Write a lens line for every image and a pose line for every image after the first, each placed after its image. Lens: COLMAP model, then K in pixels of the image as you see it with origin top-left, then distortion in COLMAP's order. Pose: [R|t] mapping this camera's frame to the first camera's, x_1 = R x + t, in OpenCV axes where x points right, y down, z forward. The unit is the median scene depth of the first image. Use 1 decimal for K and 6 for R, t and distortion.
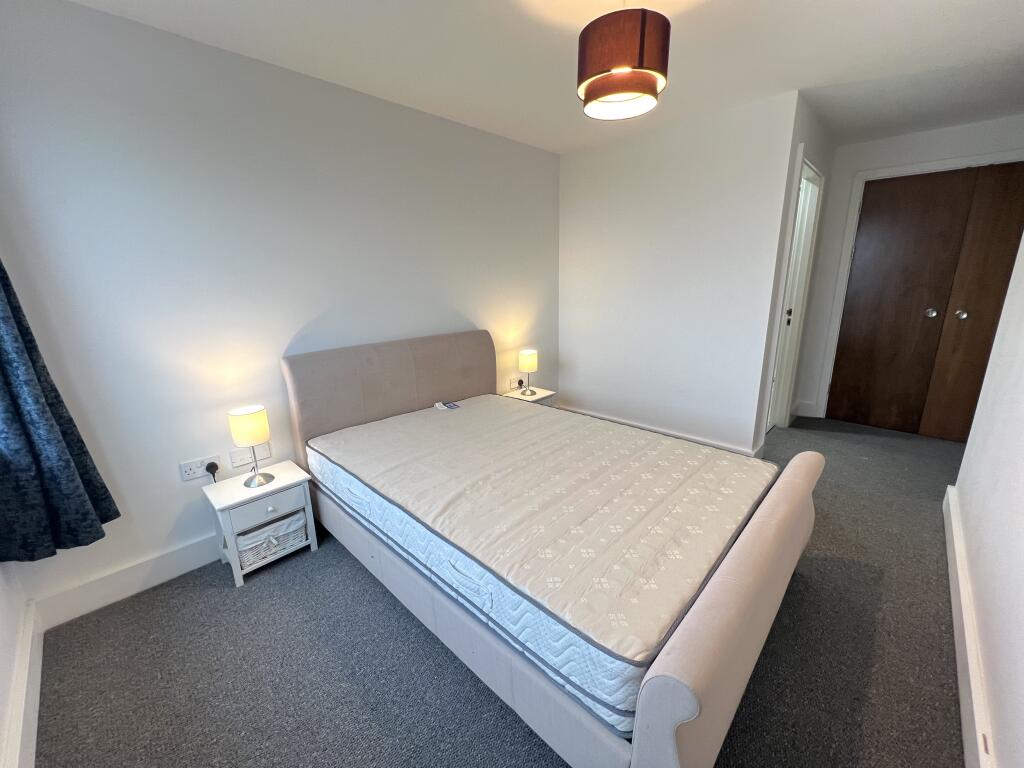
lens RADIAL K [[412.5, 0, 508.8], [0, 412.5, 382.0], [0, 0, 1]] dist [0.000320, 0.000035]
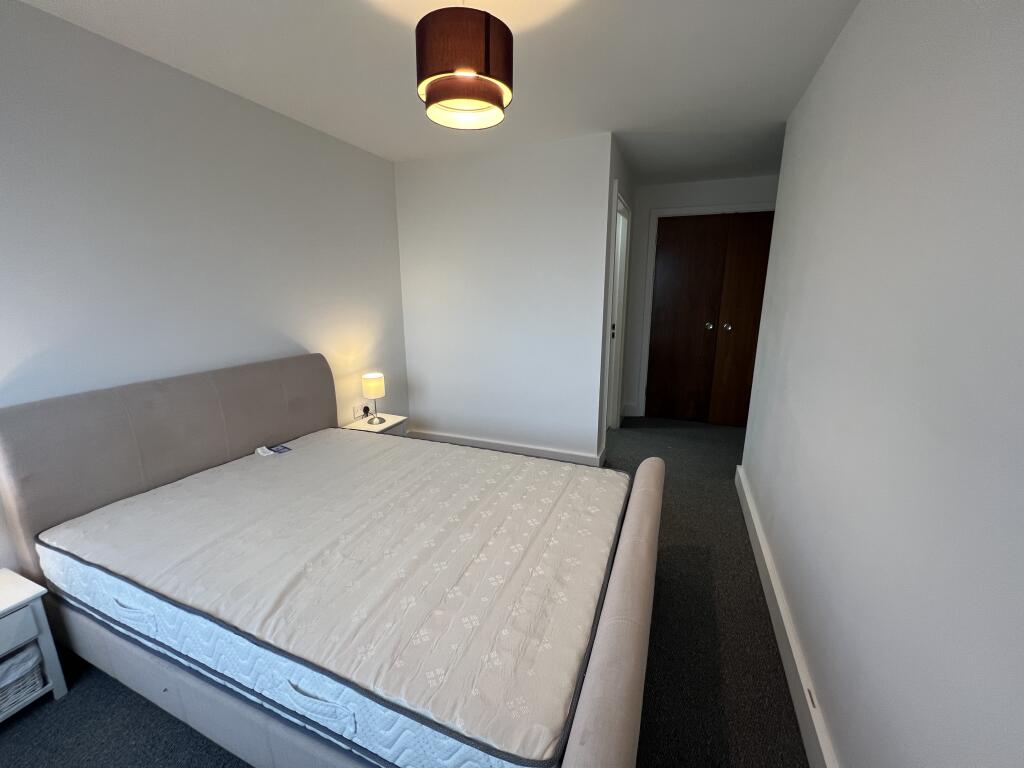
lens RADIAL K [[411.5, 0, 511.0], [0, 411.5, 380.3], [0, 0, 1]] dist [-0.000655, 0.000136]
pose [[0.927413, -0.064448, 0.368445, -0.008620], [0.076308, 0.996927, -0.017693, -0.042650], [-0.366172, 0.044524, 0.929481, 0.105091]]
